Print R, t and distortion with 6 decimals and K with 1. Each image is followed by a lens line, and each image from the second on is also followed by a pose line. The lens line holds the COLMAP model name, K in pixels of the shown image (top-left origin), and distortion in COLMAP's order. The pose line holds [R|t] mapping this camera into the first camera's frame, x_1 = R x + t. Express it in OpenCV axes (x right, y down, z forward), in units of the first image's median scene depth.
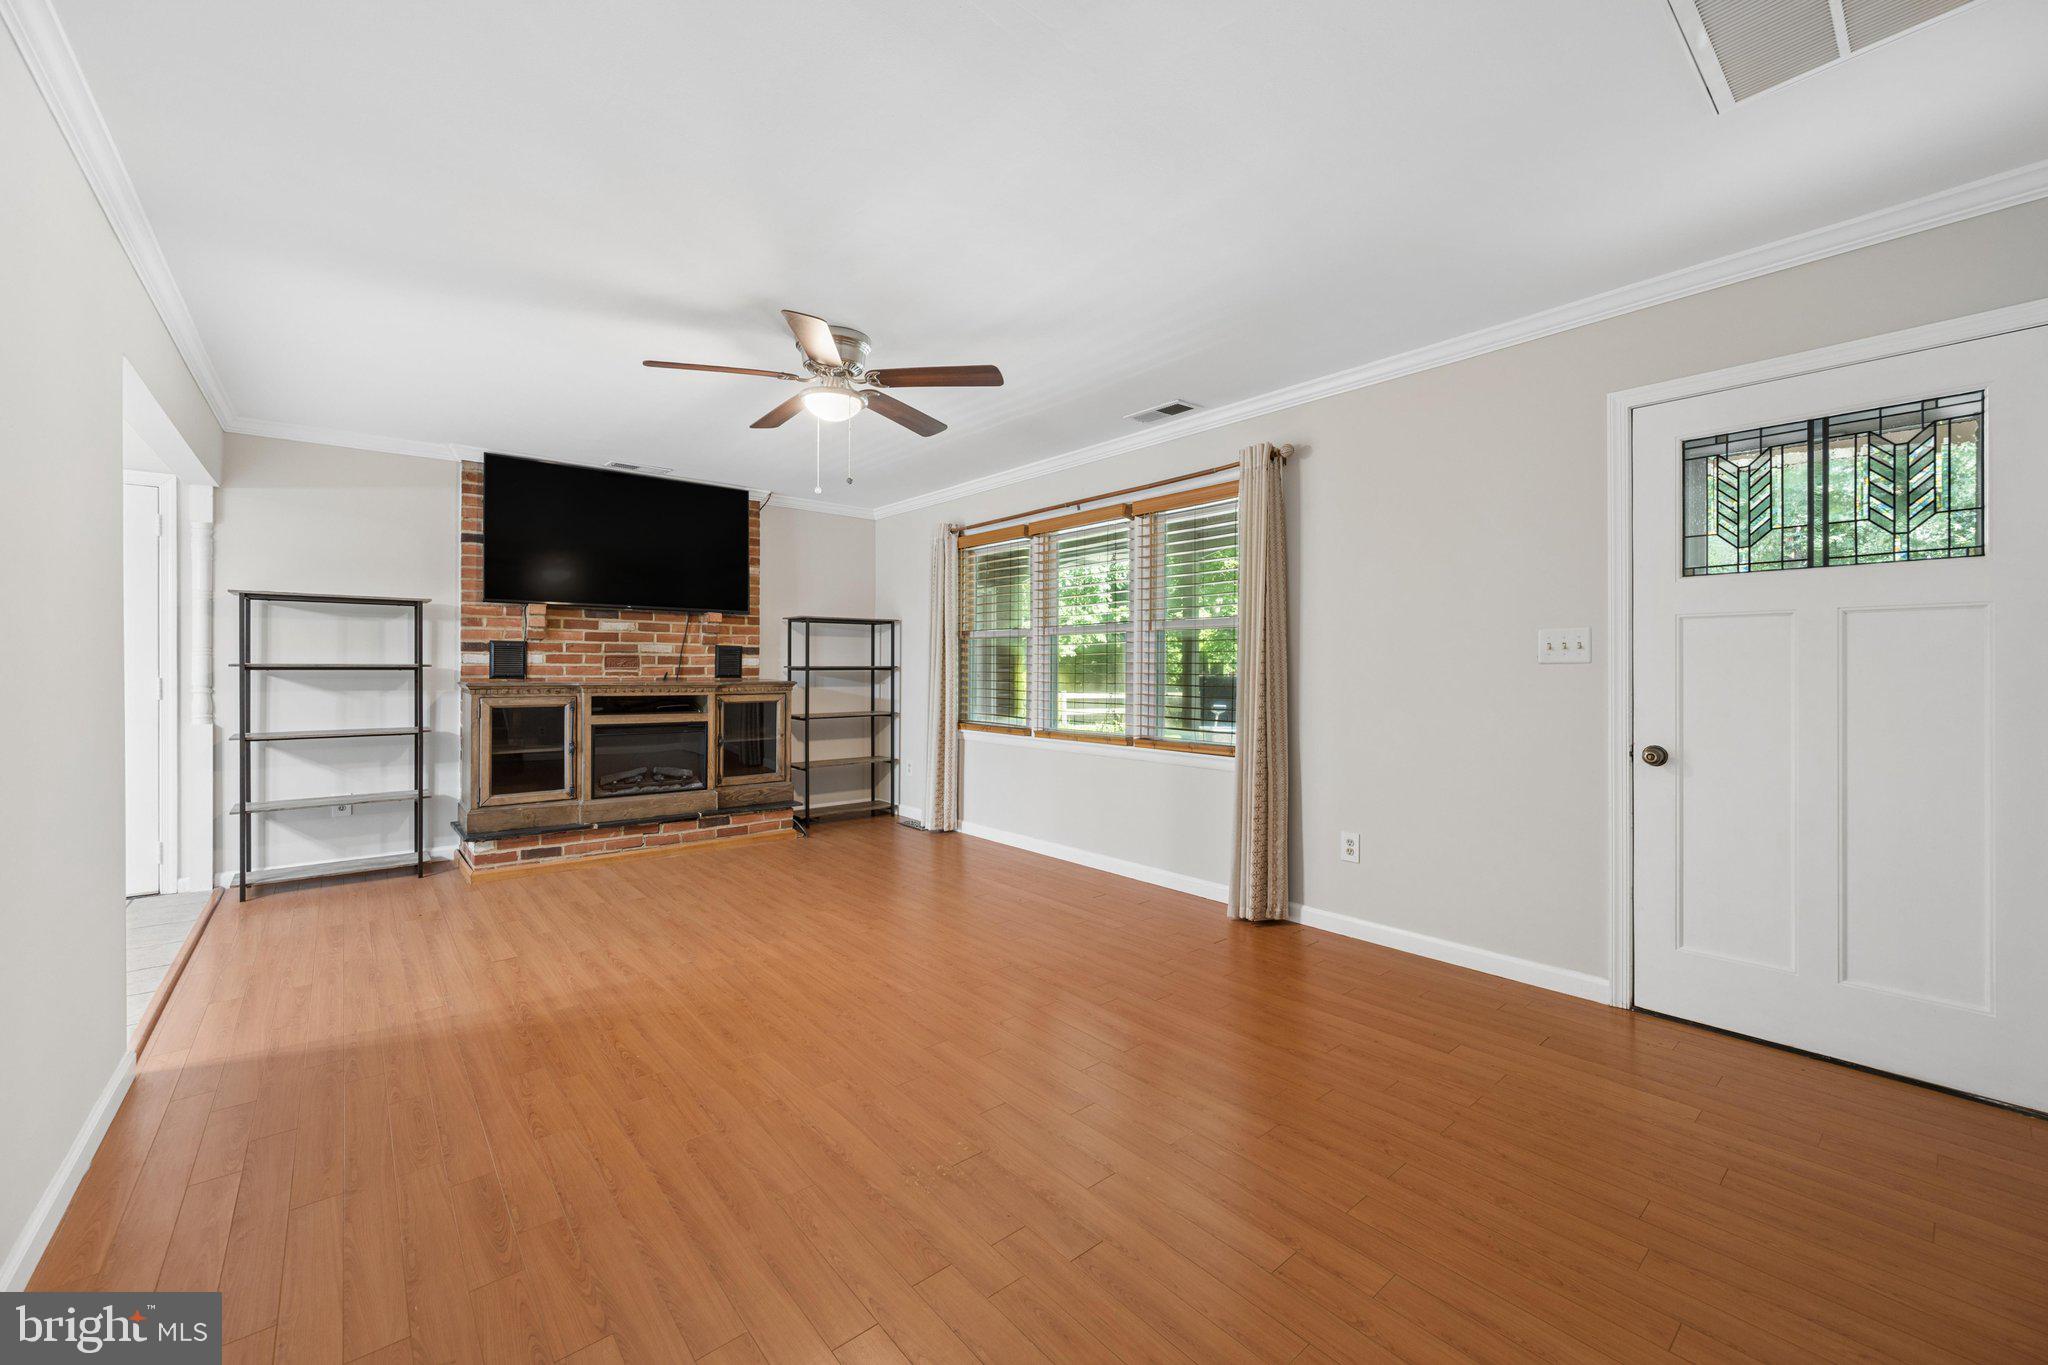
lens RADIAL K [[799.2, 0, 1025.5], [0, 799.2, 669.2], [0, 0, 1]] dist [-0.002064, -0.000076]
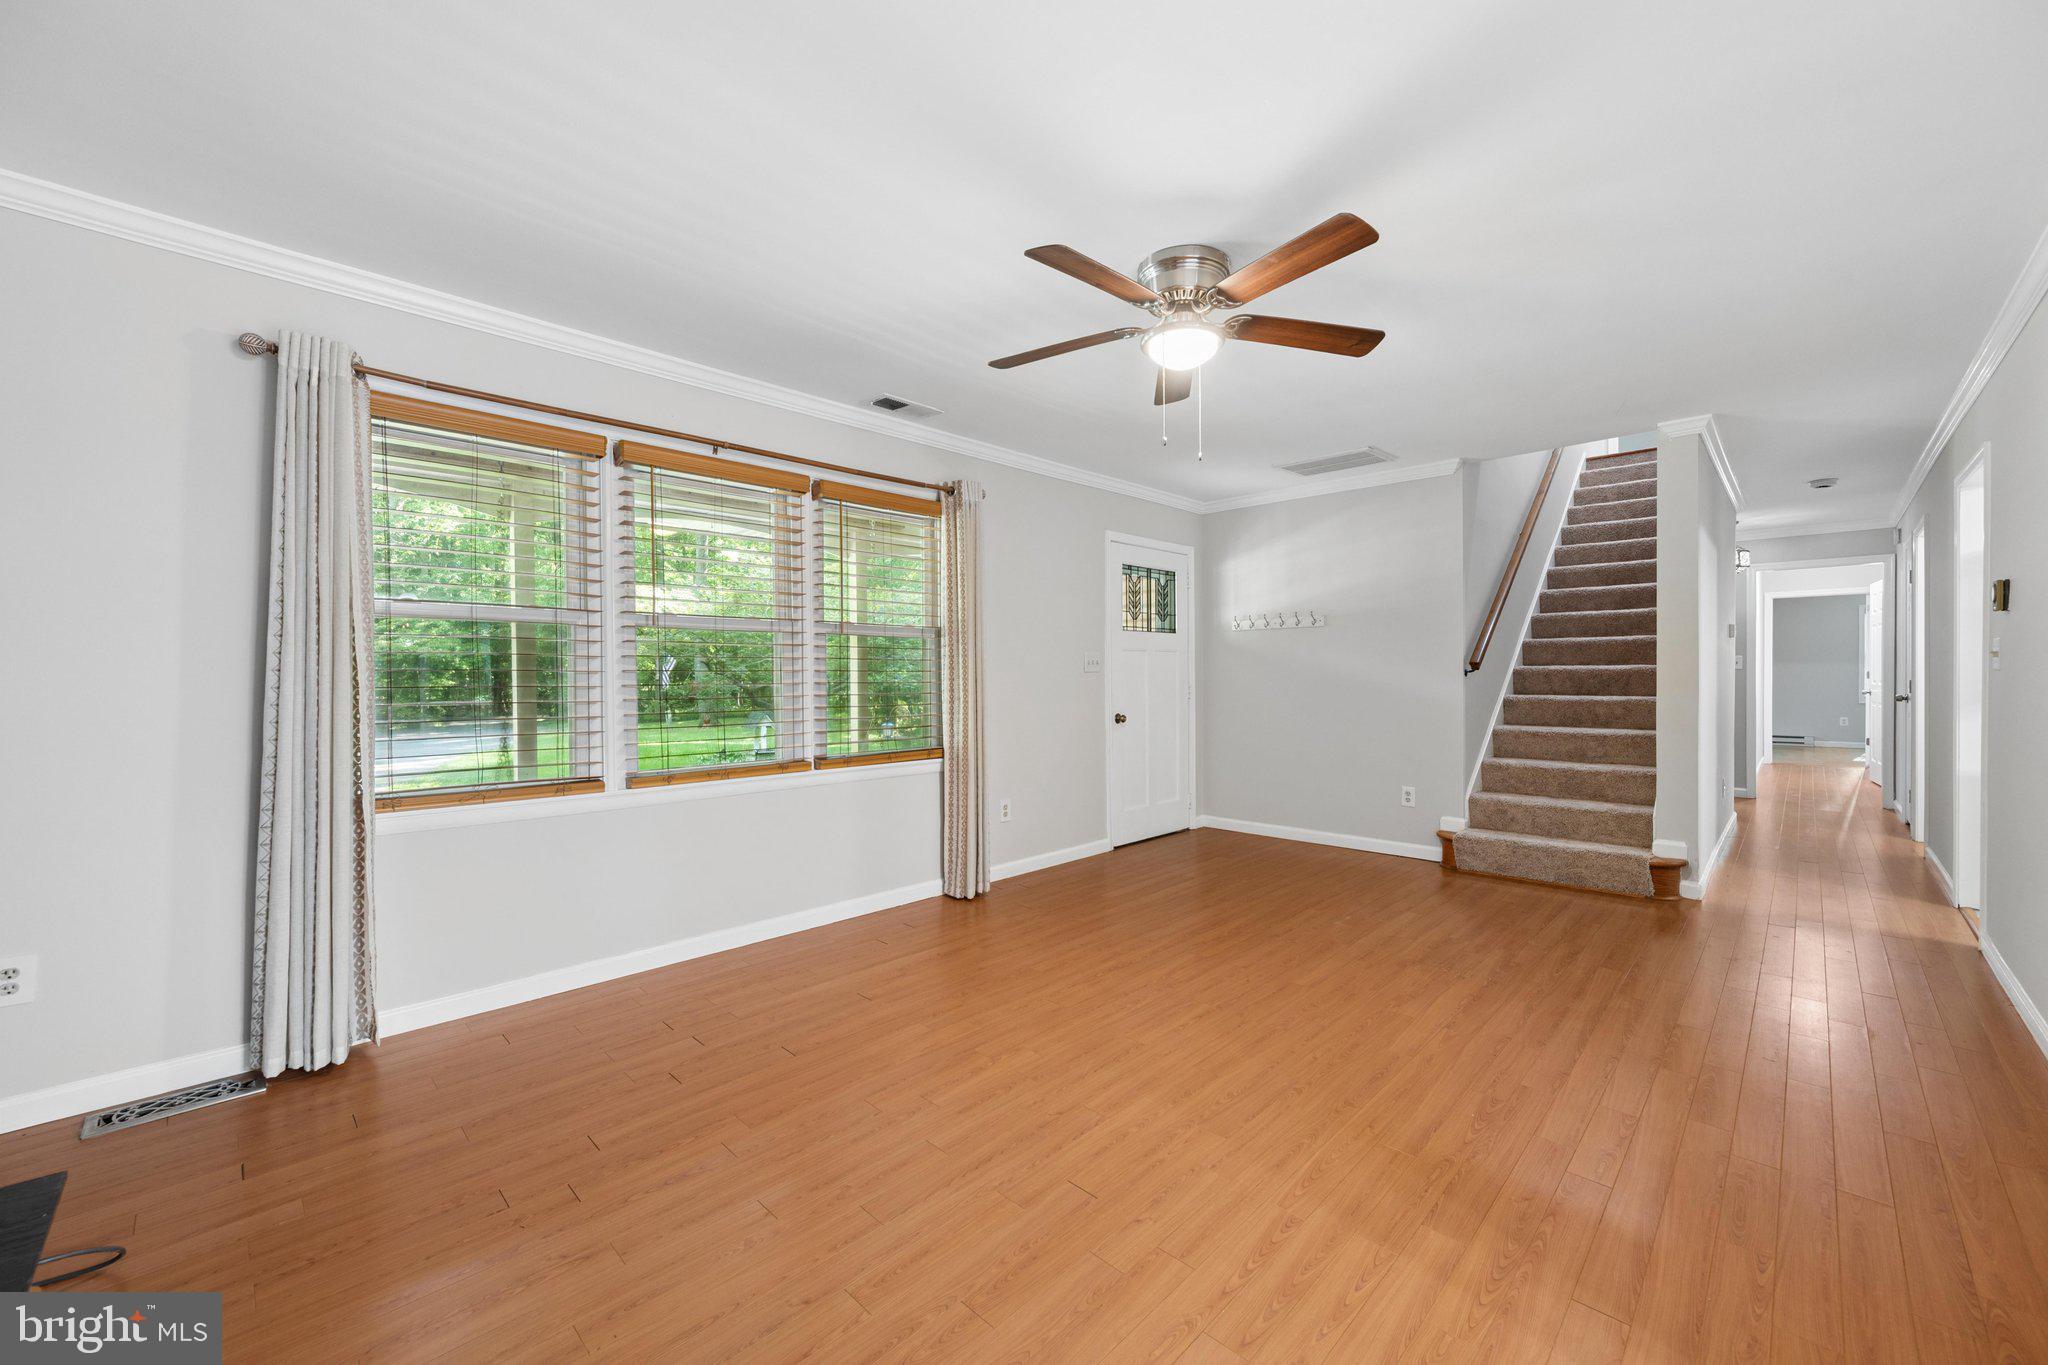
lens RADIAL K [[794.1, 0, 1024.0], [0, 794.1, 682.5], [0, 0, 1]] dist [-0.002063, -0.000086]
pose [[-0.083400, -0.010911, 0.996456, -1.067545], [0.006550, 0.999912, 0.011497, -0.004810], [-0.996495, 0.007486, -0.083321, 1.273664]]
